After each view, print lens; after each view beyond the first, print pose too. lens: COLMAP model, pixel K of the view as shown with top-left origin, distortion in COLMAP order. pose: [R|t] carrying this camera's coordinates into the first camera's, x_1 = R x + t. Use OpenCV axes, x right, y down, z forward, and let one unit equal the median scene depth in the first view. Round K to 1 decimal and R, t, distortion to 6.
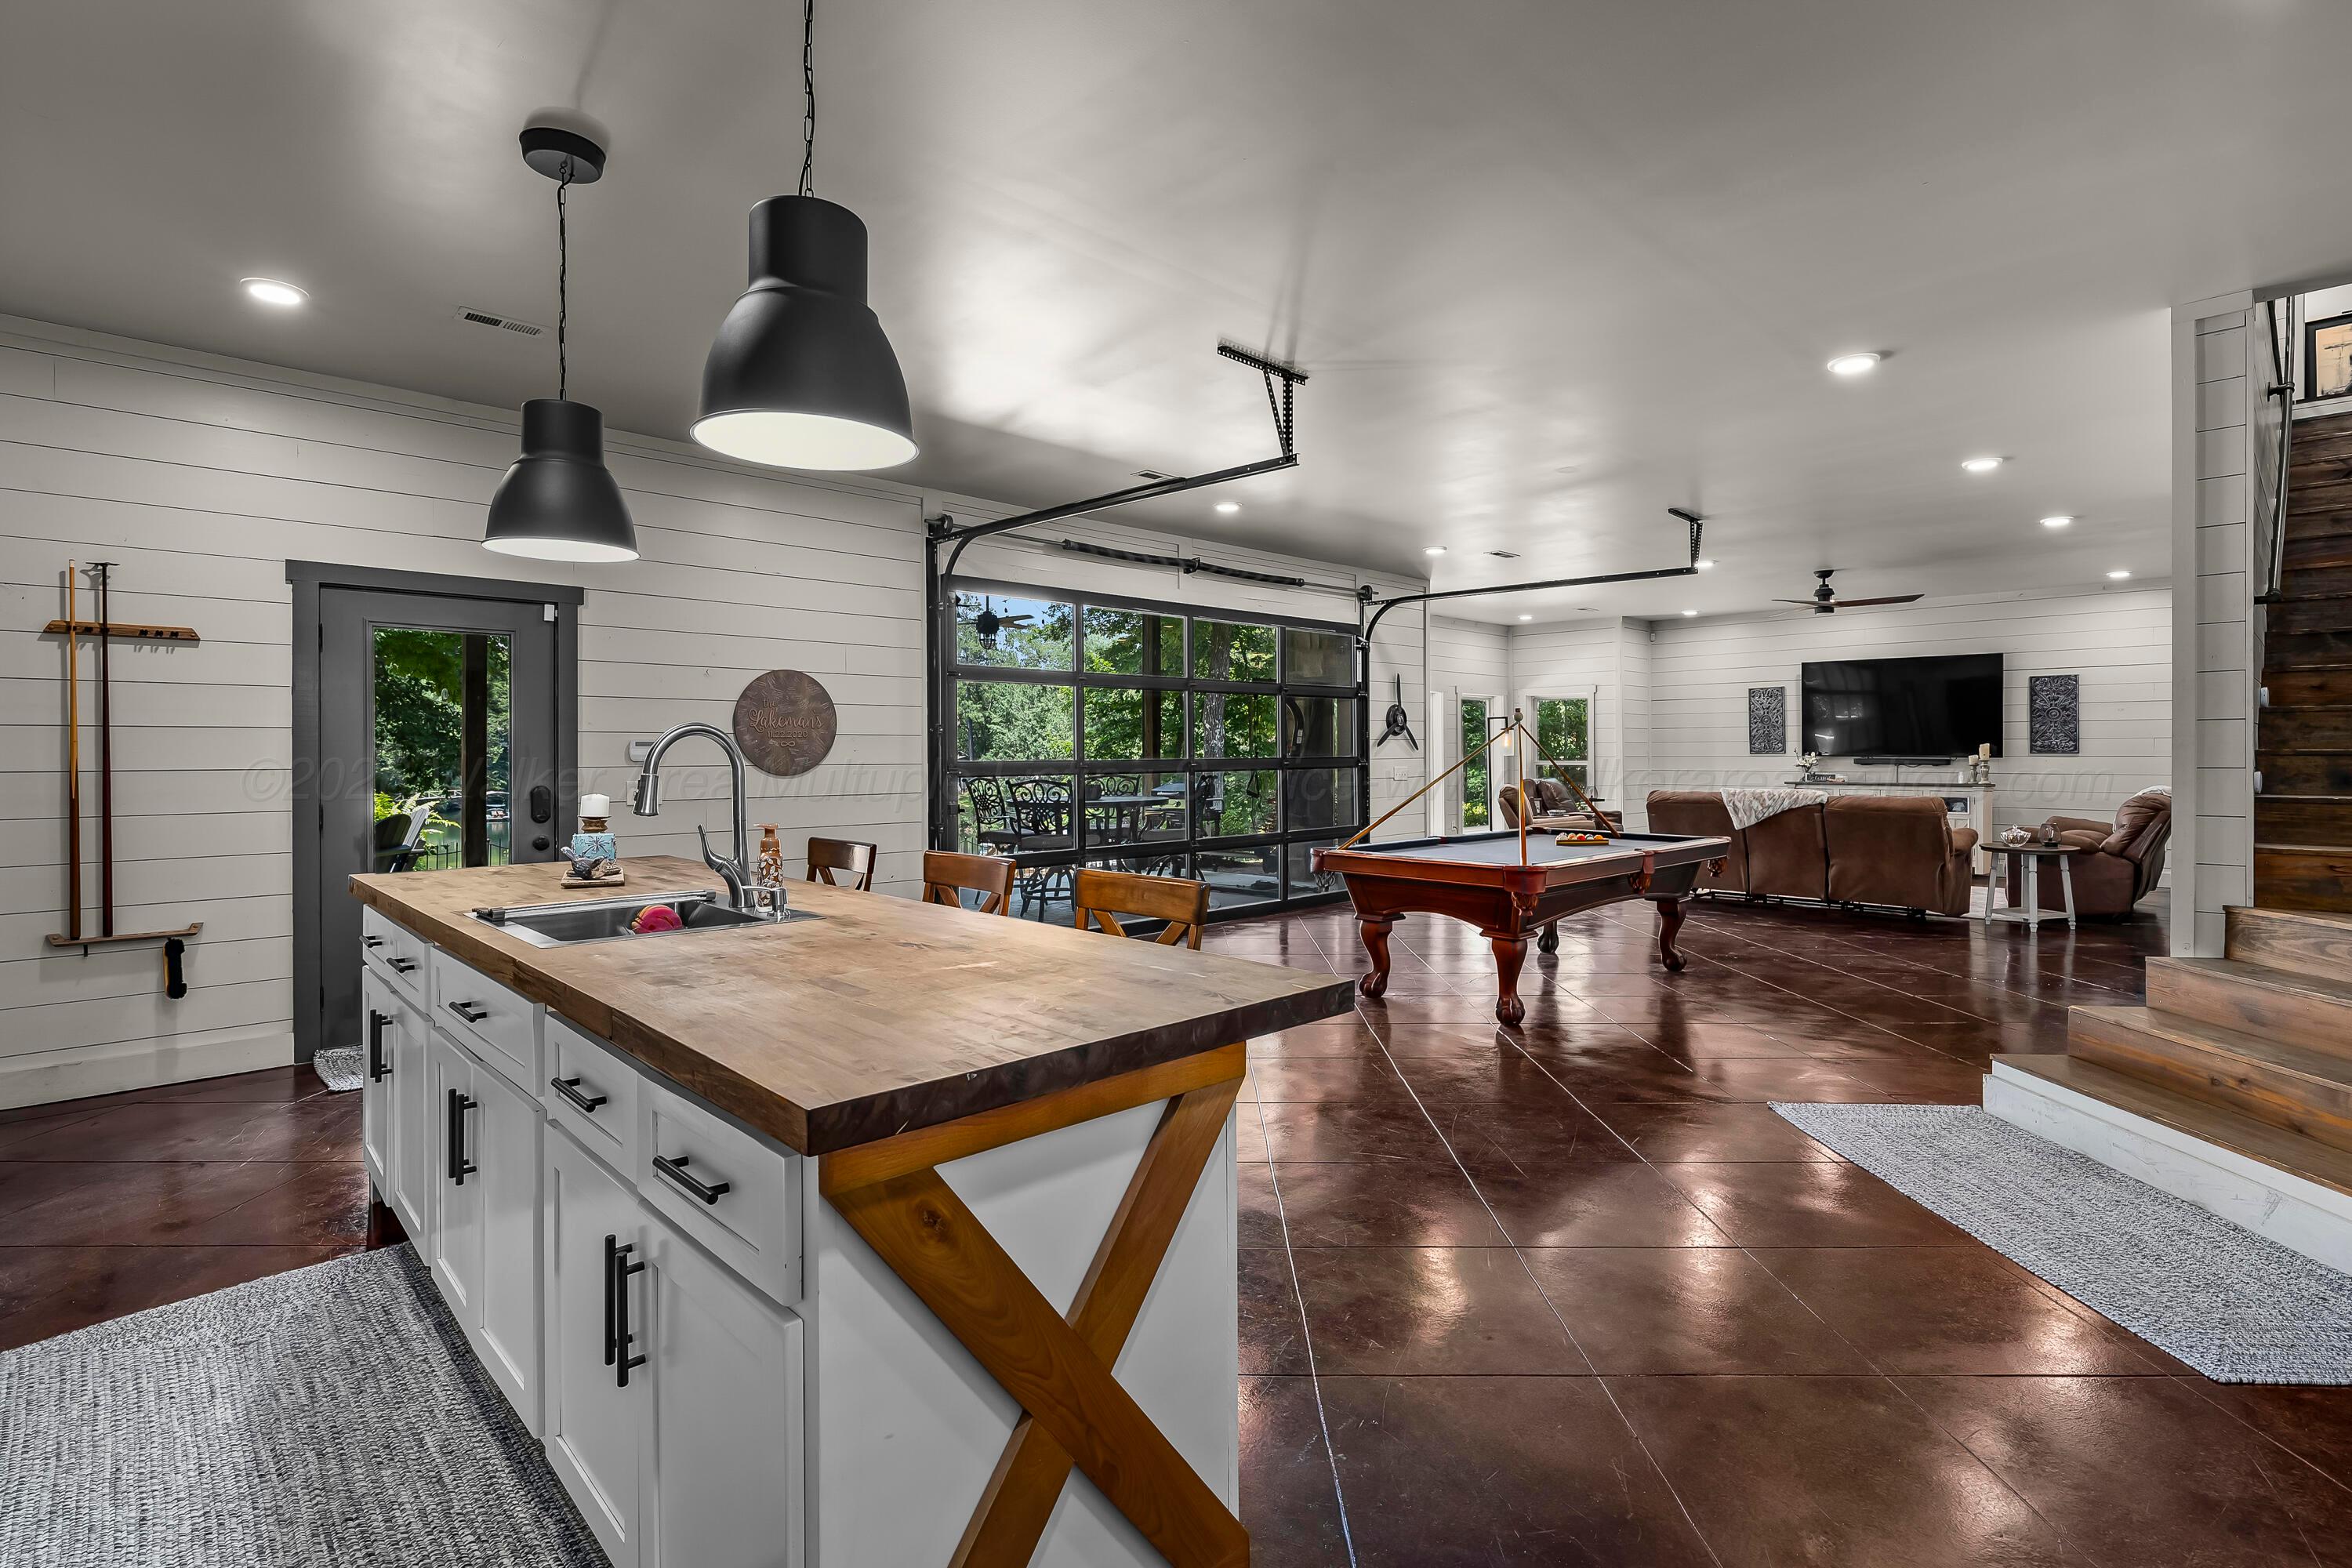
lens RADIAL K [[1104.6, 0, 1176.1], [0, 1104.6, 759.2], [0, 0, 1]] dist [-0.000219, -0.000070]
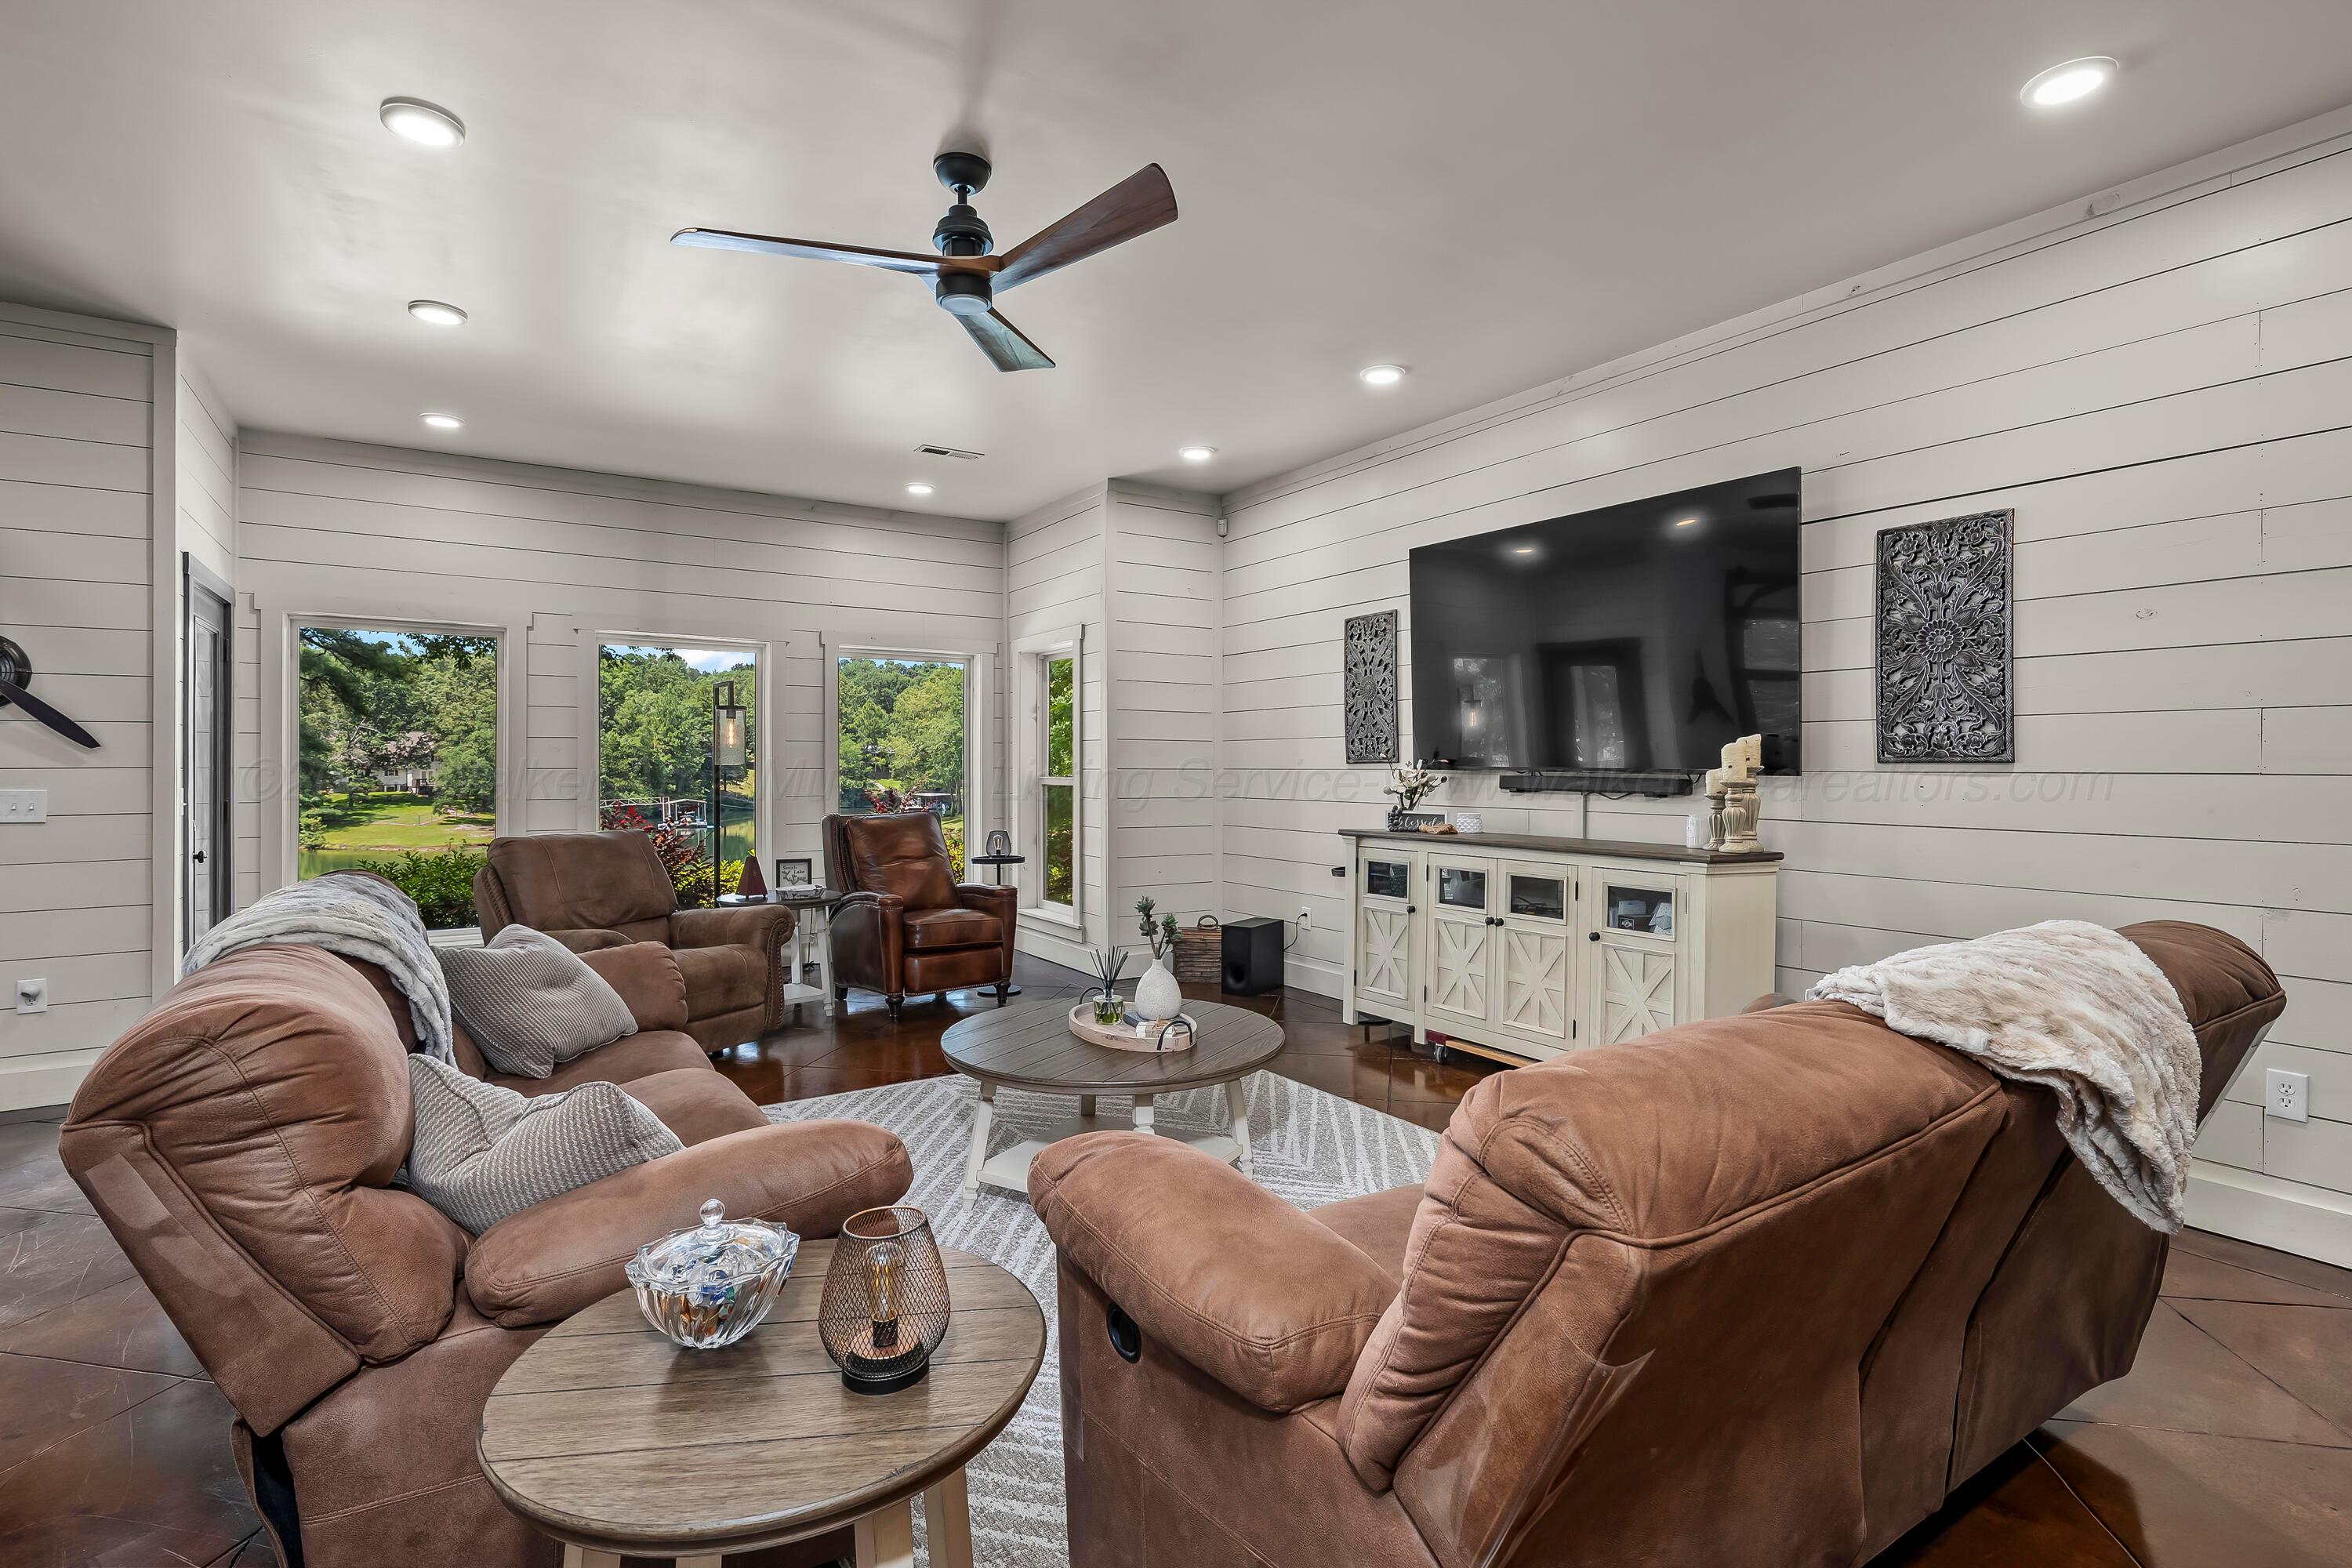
lens RADIAL K [[1104.6, 0, 1176.1], [0, 1104.6, 759.2], [0, 0, 1]] dist [-0.000219, -0.000070]
pose [[0.982712, 0.002335, -0.185128, 0.645309], [-0.004202, 0.999944, -0.009694, -0.002295], [0.185095, 0.010305, 0.982667, 0.654049]]
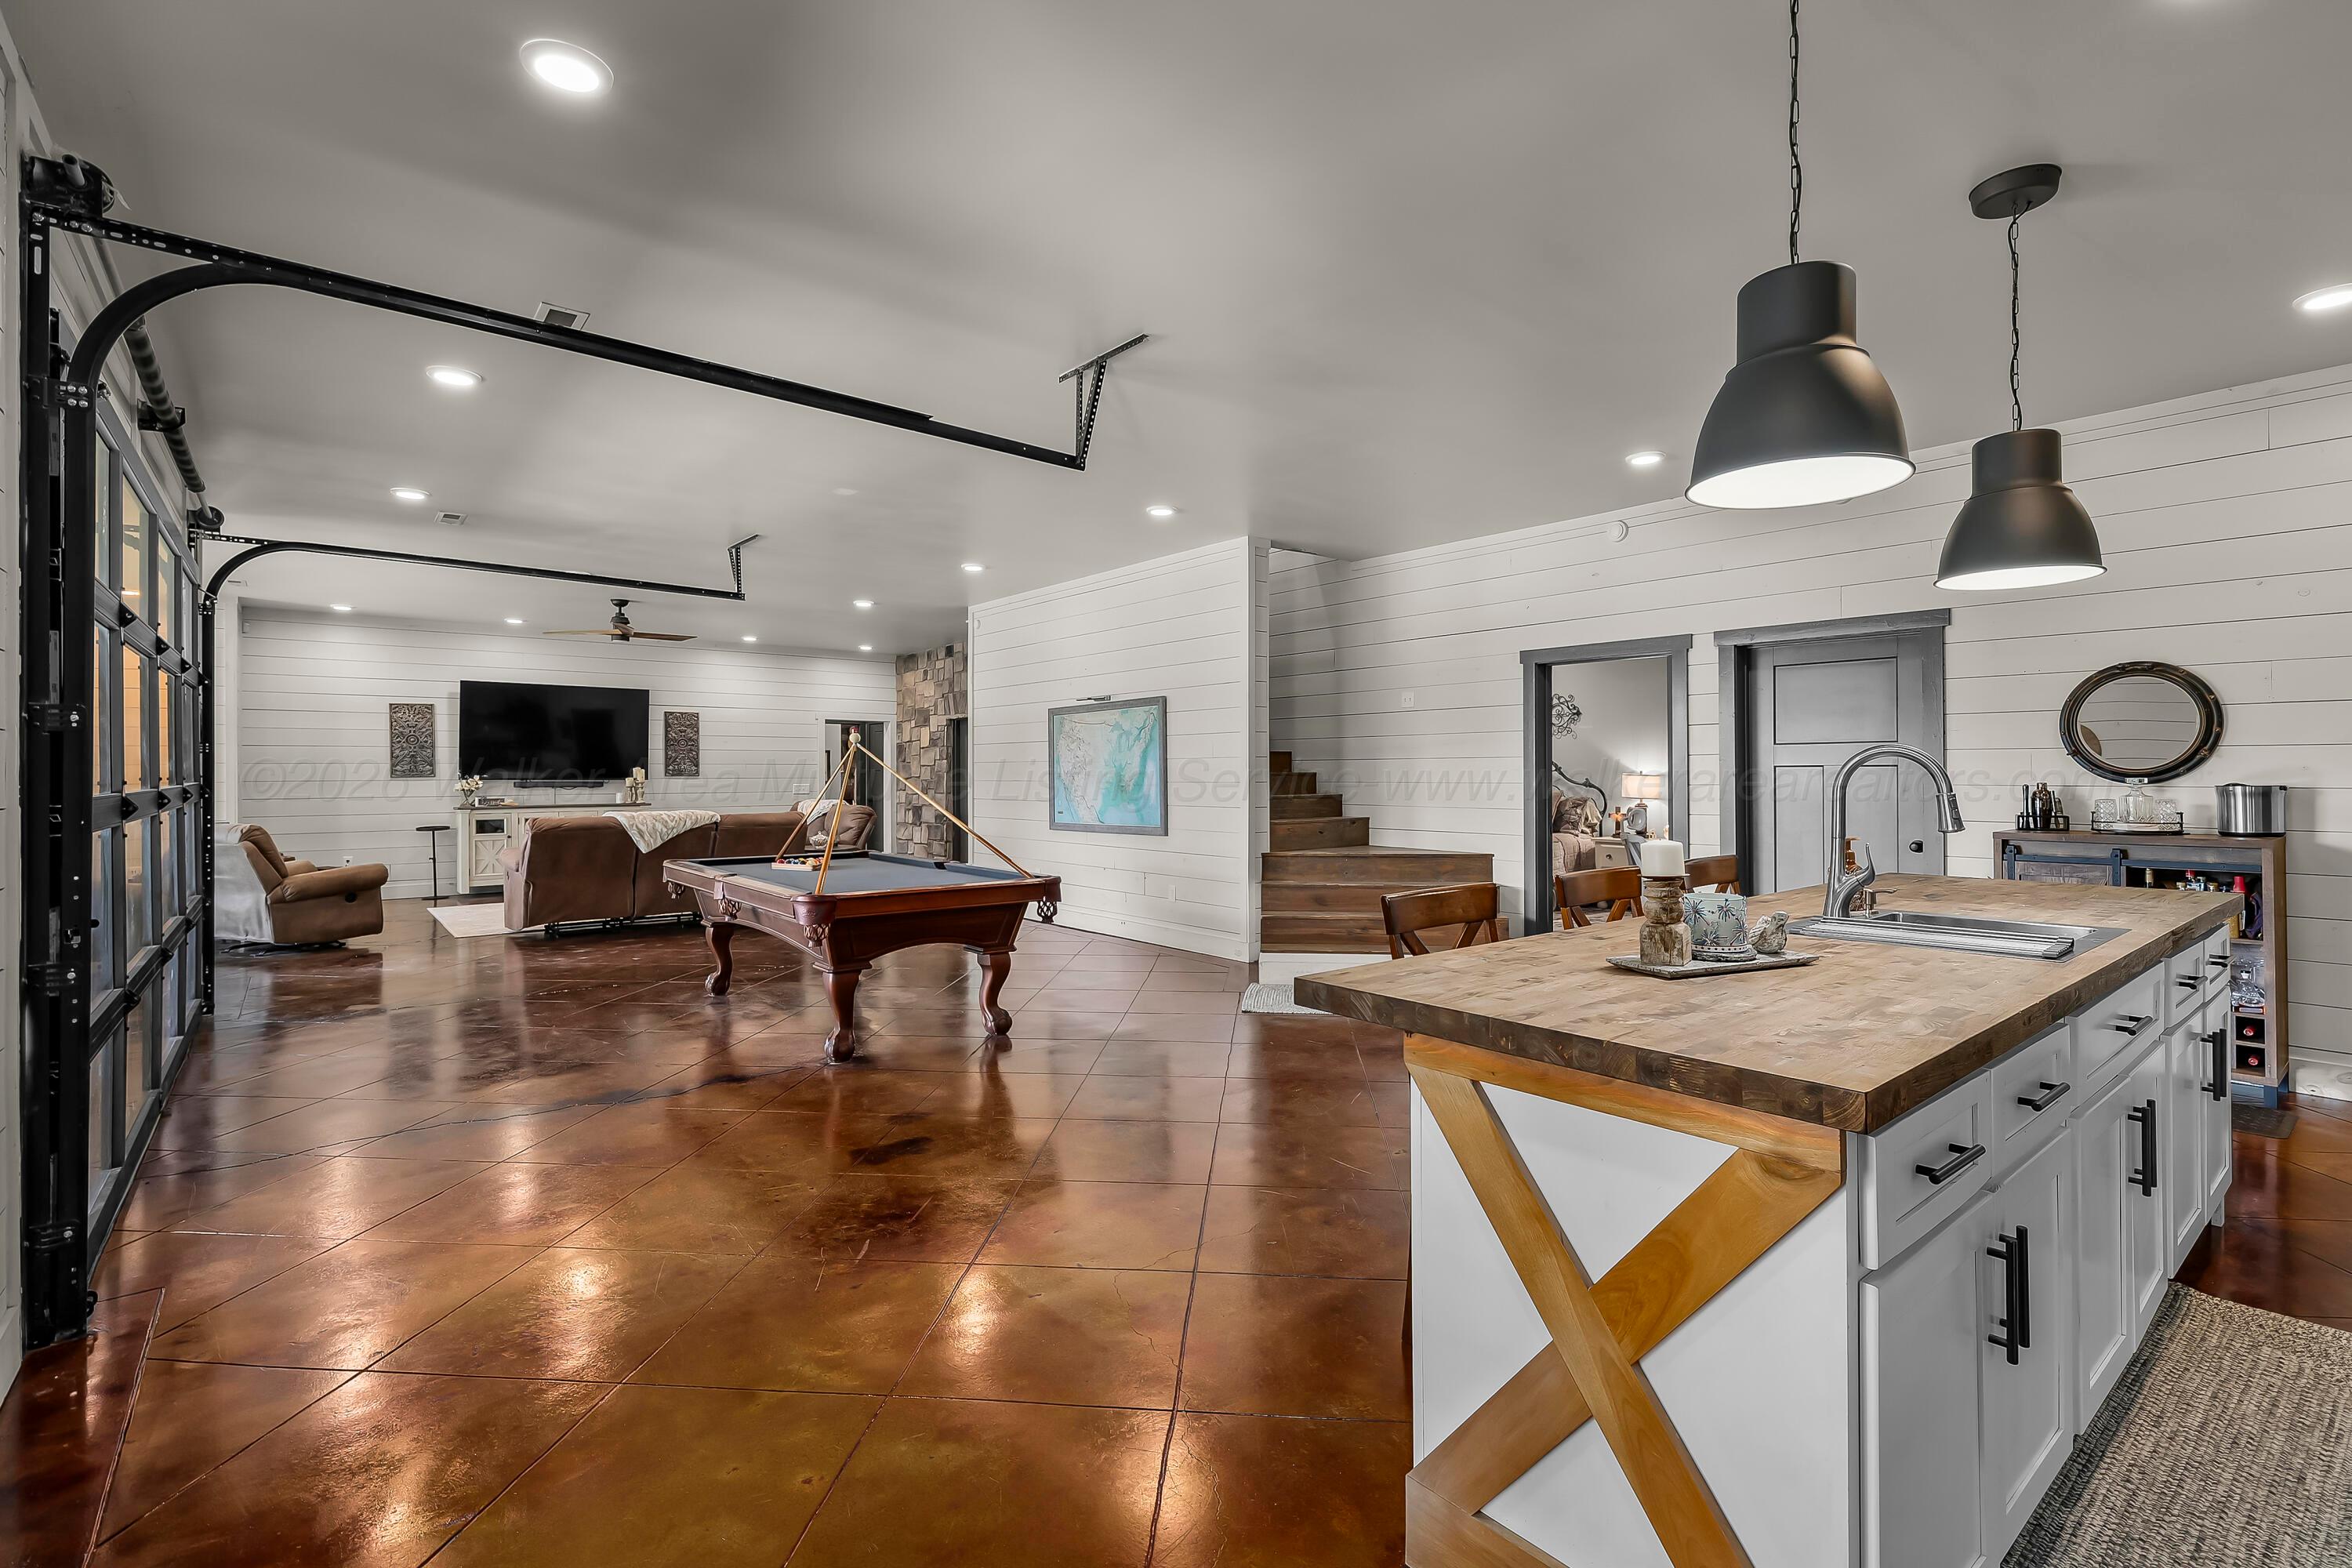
lens RADIAL K [[1084.8, 0, 1176.0], [0, 1084.8, 763.7], [0, 0, 1]] dist [0.001744, -0.000808]
pose [[0.085042, 0.009836, 0.996329, -0.348937], [0.008177, 0.999911, -0.010569, -0.001864], [-0.996344, 0.009046, 0.084954, 0.365080]]
